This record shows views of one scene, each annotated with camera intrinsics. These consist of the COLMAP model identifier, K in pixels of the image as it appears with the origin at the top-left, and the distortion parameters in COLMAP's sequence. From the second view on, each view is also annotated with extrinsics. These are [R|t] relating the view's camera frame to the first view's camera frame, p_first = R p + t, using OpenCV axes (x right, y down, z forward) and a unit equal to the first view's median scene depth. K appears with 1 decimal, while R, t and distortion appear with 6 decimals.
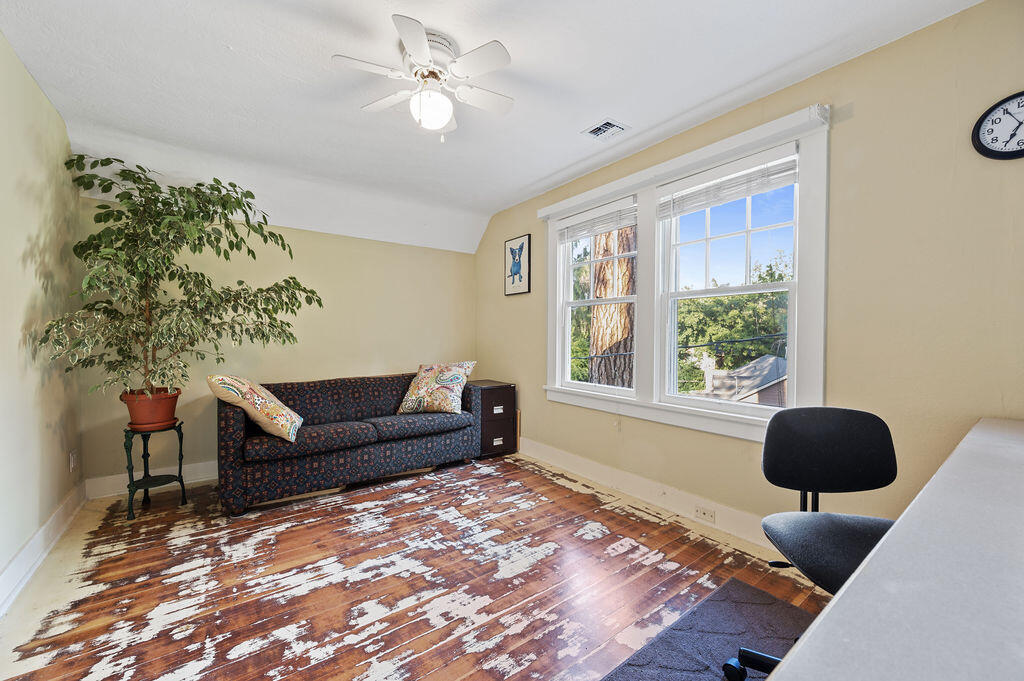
lens RADIAL K [[403.7, 0, 515.8], [0, 403.7, 342.2], [0, 0, 1]] dist [-0.002623, 0.000039]
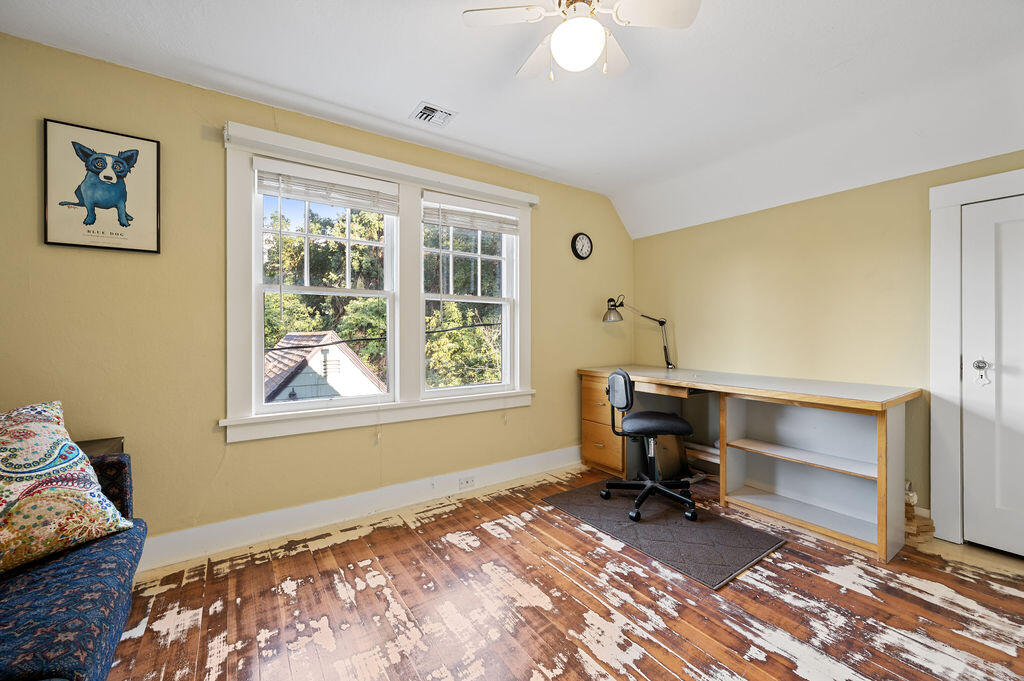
lens RADIAL K [[403.7, 0, 514.4], [0, 403.7, 333.0], [0, 0, 1]] dist [-0.002623, 0.000039]
pose [[0.041815, -0.002146, 0.999123, -0.695066], [0.020404, 0.999791, 0.001294, -0.016300], [-0.998917, 0.020332, 0.041850, 0.767990]]
